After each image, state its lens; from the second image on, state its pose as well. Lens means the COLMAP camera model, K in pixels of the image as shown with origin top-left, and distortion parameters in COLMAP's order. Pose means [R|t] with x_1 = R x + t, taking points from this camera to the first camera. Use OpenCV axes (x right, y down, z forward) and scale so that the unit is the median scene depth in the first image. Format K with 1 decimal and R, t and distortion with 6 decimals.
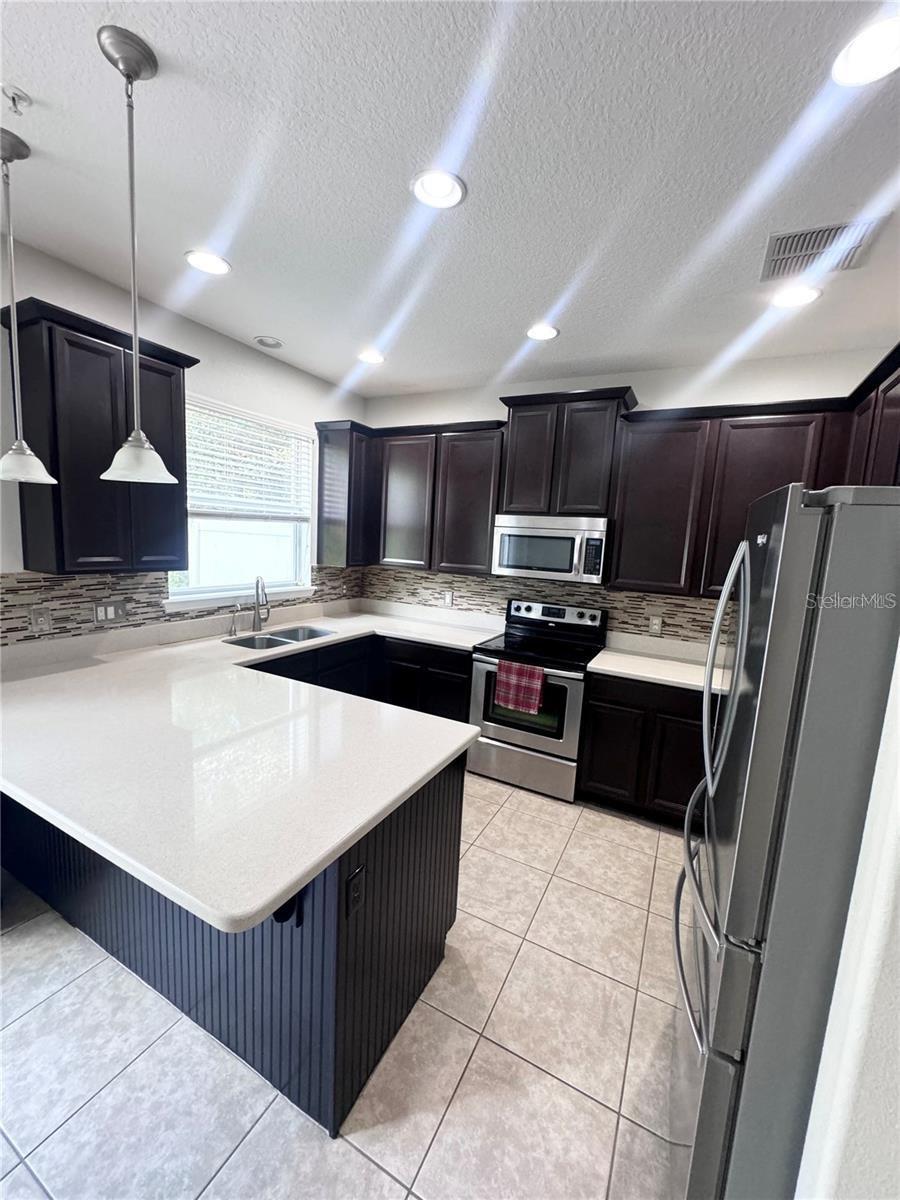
lens RADIAL K [[480.6, 0, 449.3], [0, 480.6, 598.9], [0, 0, 1]] dist [-0.005647, 0.001150]
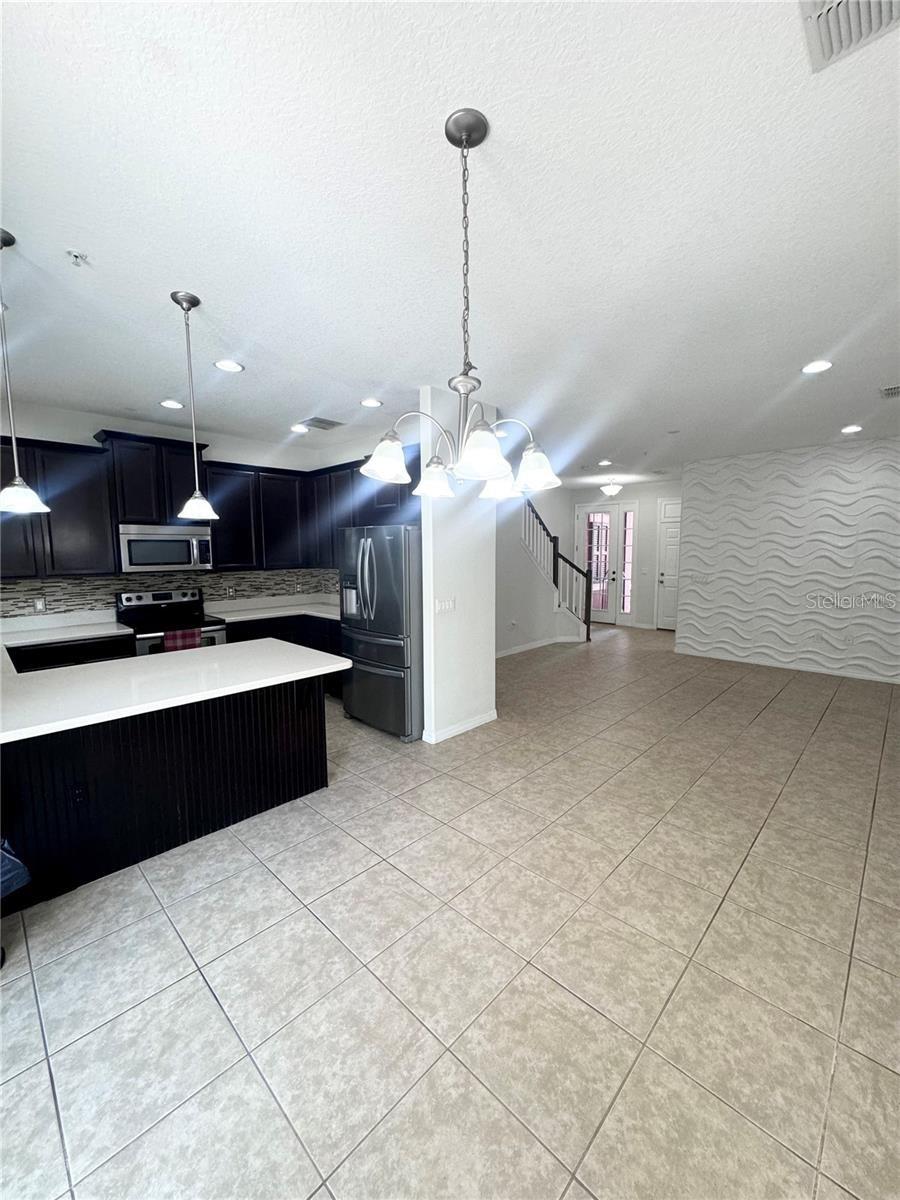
lens RADIAL K [[480.6, 0, 451.7], [0, 480.6, 599.4], [0, 0, 1]] dist [-0.005647, 0.001150]
pose [[0.278534, -0.159395, 0.947107, -0.868223], [0.145811, 0.981719, 0.122338, -0.010715], [-0.949293, 0.104024, 0.296684, -0.168716]]
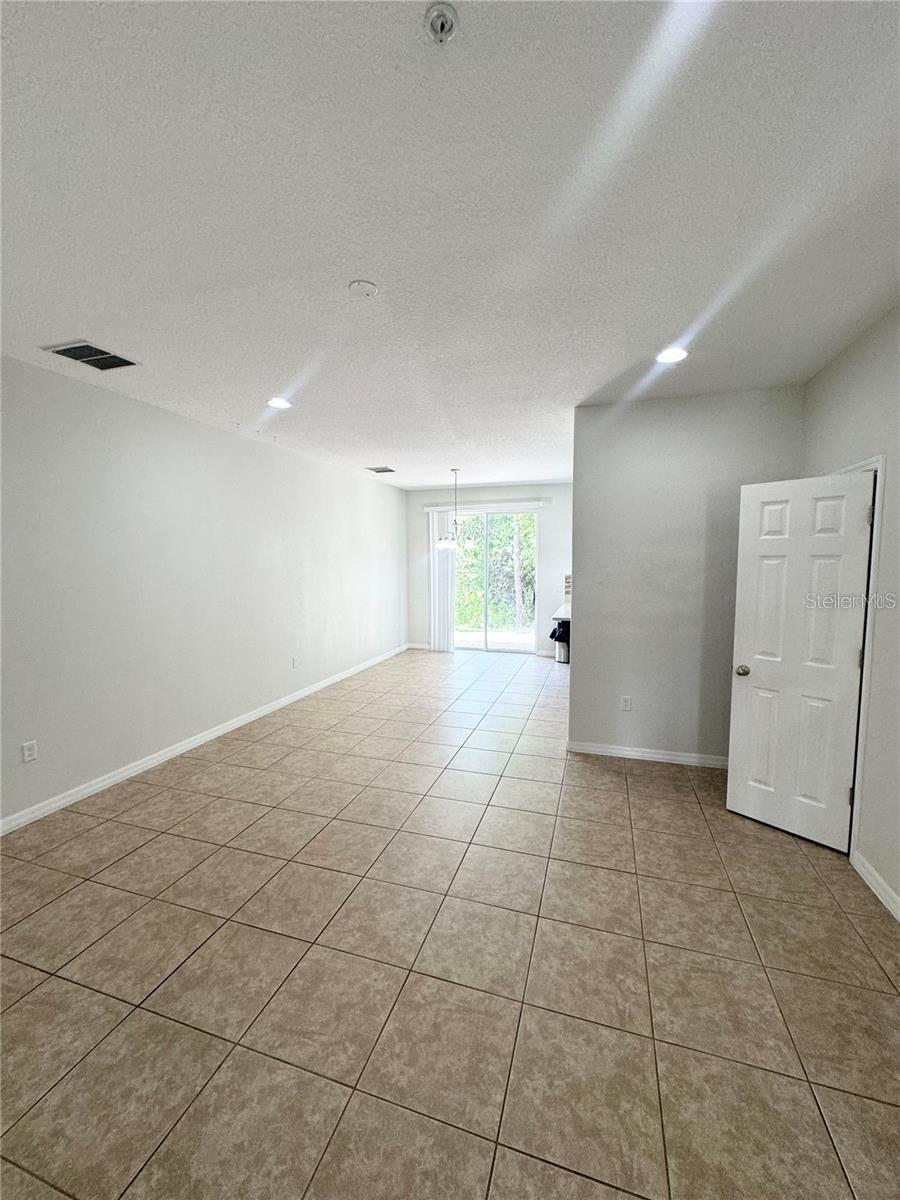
lens RADIAL K [[480.6, 0, 449.8], [0, 480.6, 600.0], [0, 0, 1]] dist [-0.005647, 0.001150]
pose [[0.168558, 0.026779, -0.985328, 1.549365], [-0.112613, 0.993609, 0.007739, 0.146841], [0.979238, 0.109656, 0.170496, -0.395821]]
